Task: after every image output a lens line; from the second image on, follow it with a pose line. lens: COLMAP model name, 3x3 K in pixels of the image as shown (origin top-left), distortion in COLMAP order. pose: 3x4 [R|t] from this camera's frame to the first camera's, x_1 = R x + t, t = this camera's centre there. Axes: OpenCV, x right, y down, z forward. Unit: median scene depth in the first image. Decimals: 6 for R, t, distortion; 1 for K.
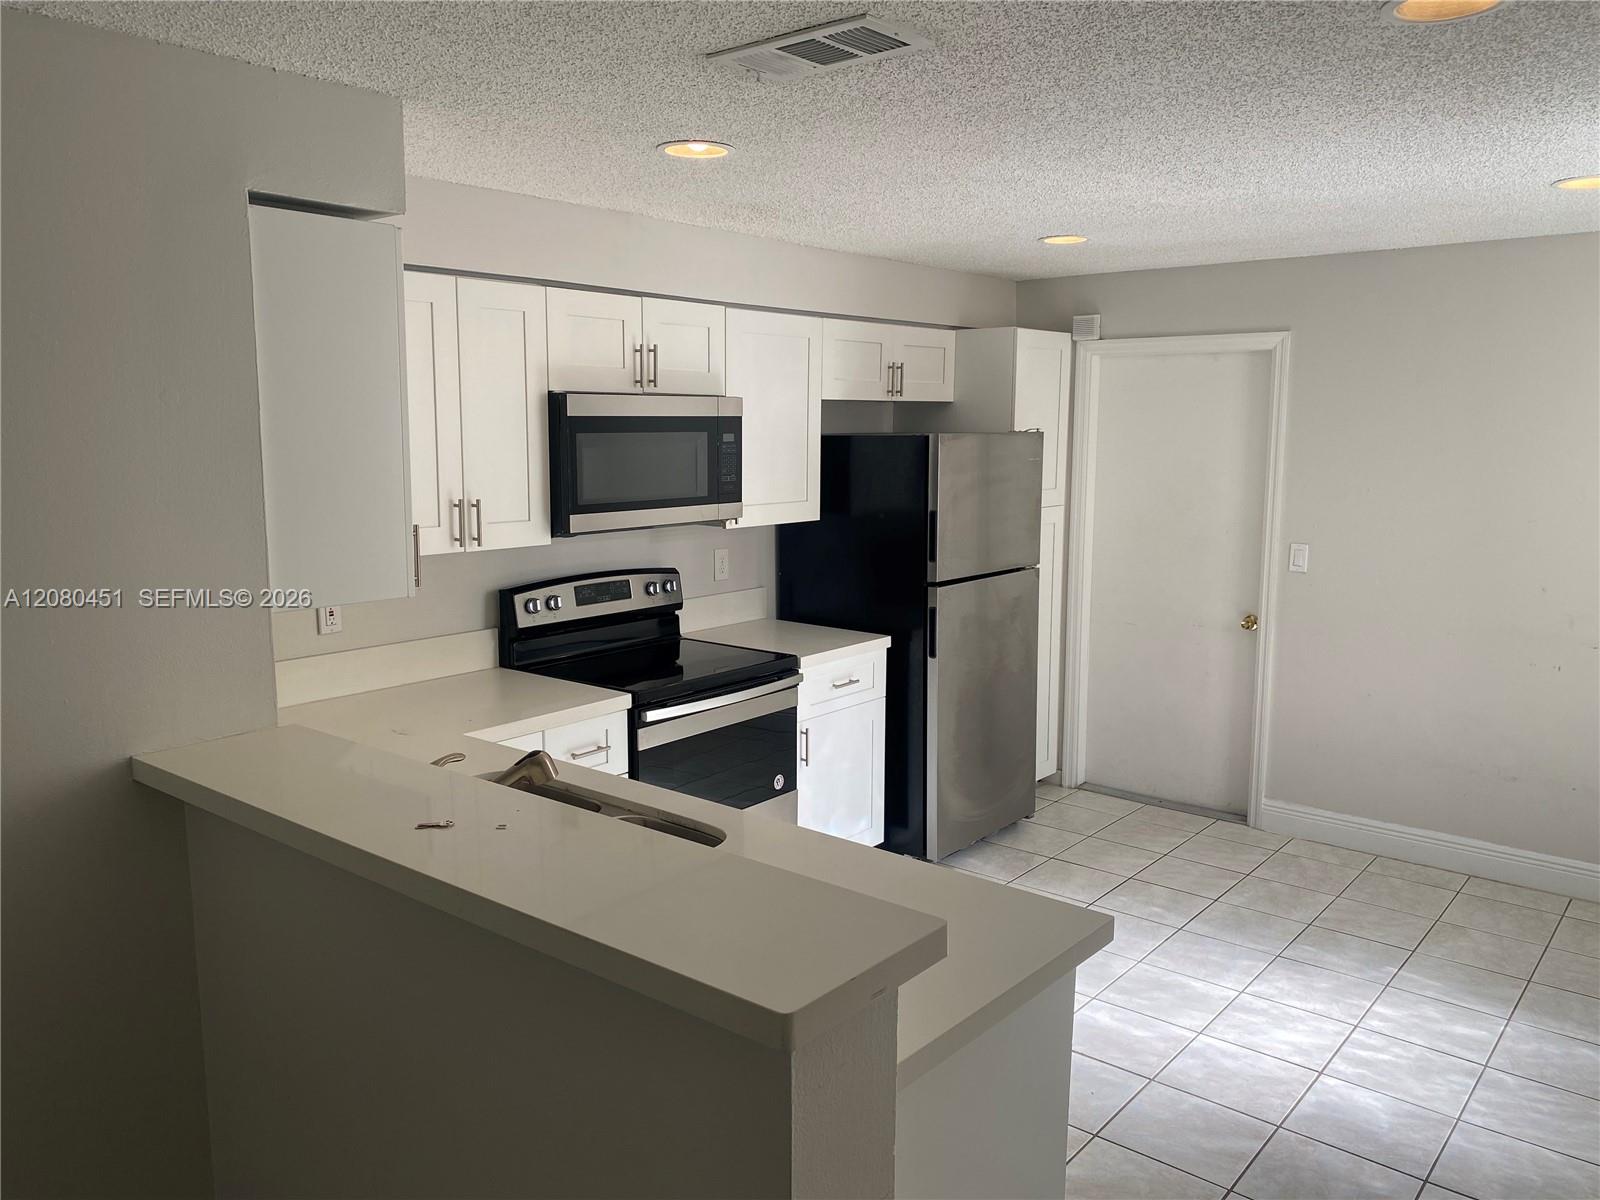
lens RADIAL K [[1210.6, 0, 781.8], [0, 1210.6, 600.5], [0, 0, 1]] dist [0.013177, -0.005209]
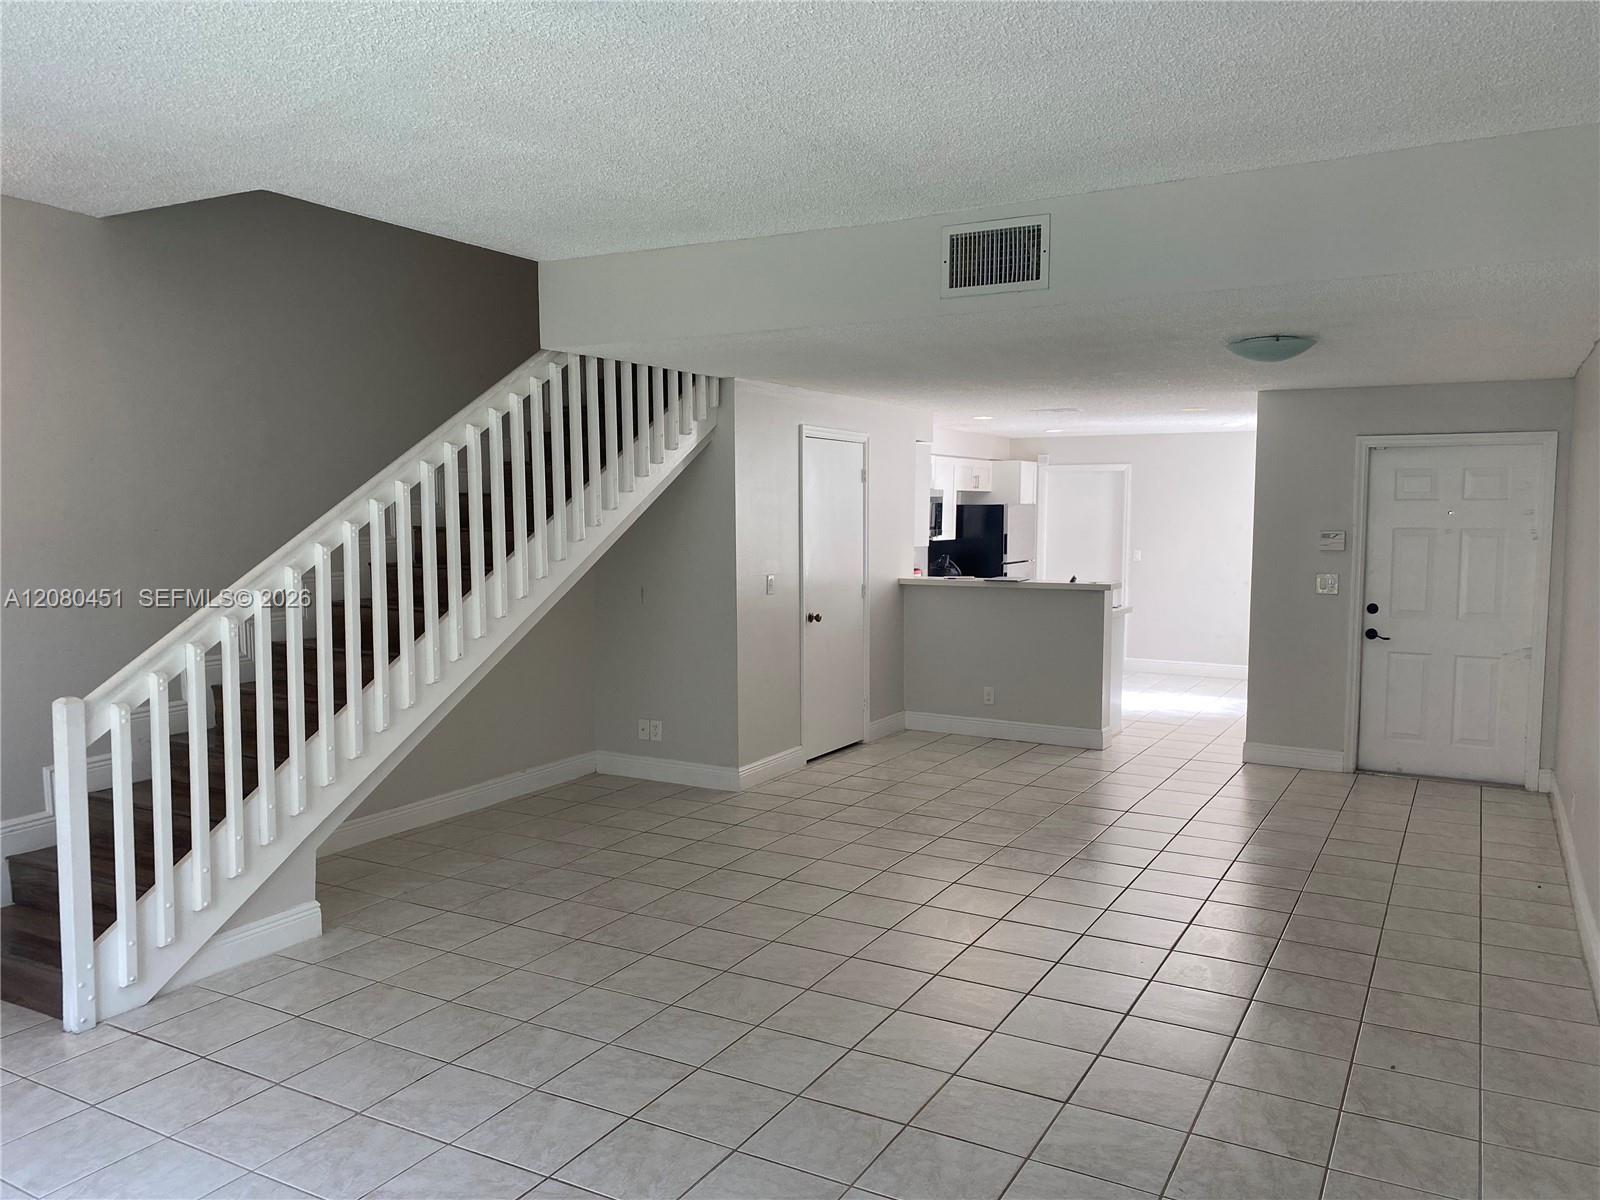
lens RADIAL K [[1210.6, 0, 781.8], [0, 1210.6, 600.5], [0, 0, 1]] dist [0.013177, -0.005209]
pose [[0.983440, -0.012367, 0.180812, -0.824818], [0.024742, 0.997490, -0.066349, 0.229147], [-0.179538, 0.069724, 0.981277, -1.444063]]
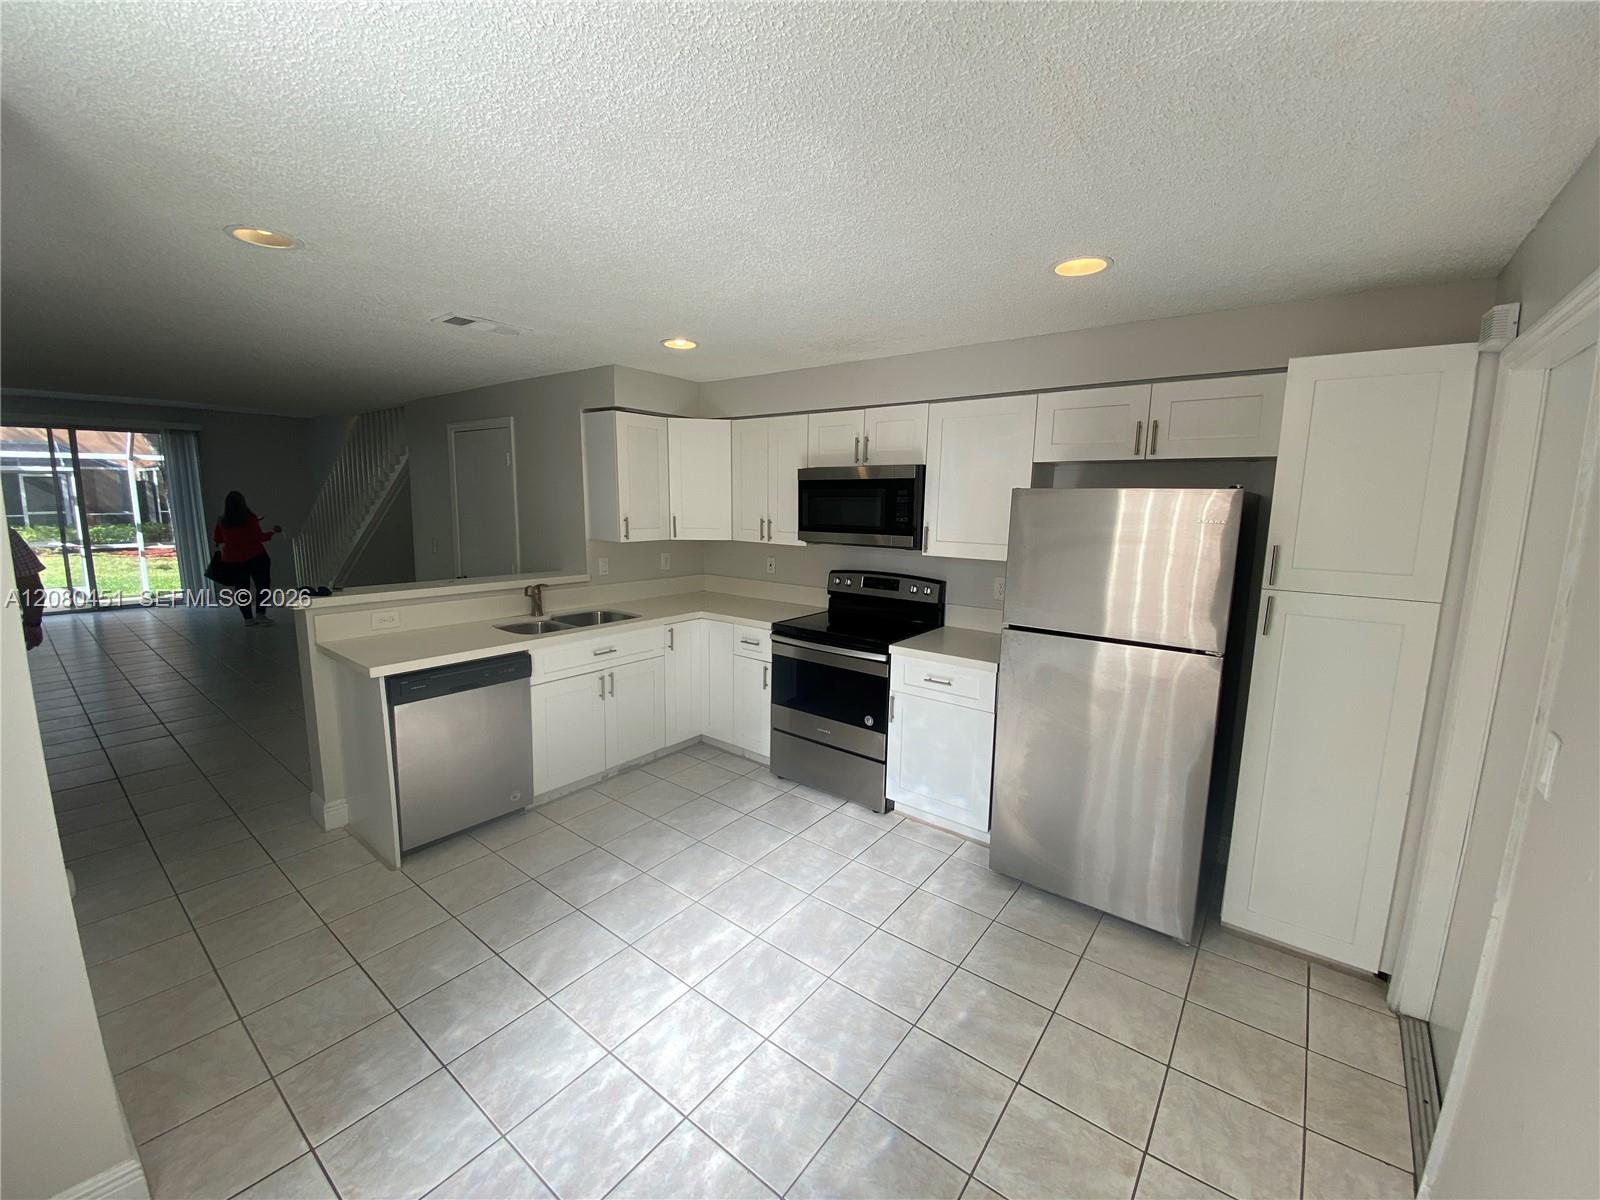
lens RADIAL K [[641.3, 0, 797.4], [0, 641.3, 599.1], [0, 0, 1]] dist [0.029723, -0.024824]
pose [[0.041767, 0.154064, -0.987178, 0.729711], [-0.163459, 0.975781, 0.145369, -0.095693], [0.985666, 0.155291, 0.065938, 0.803407]]
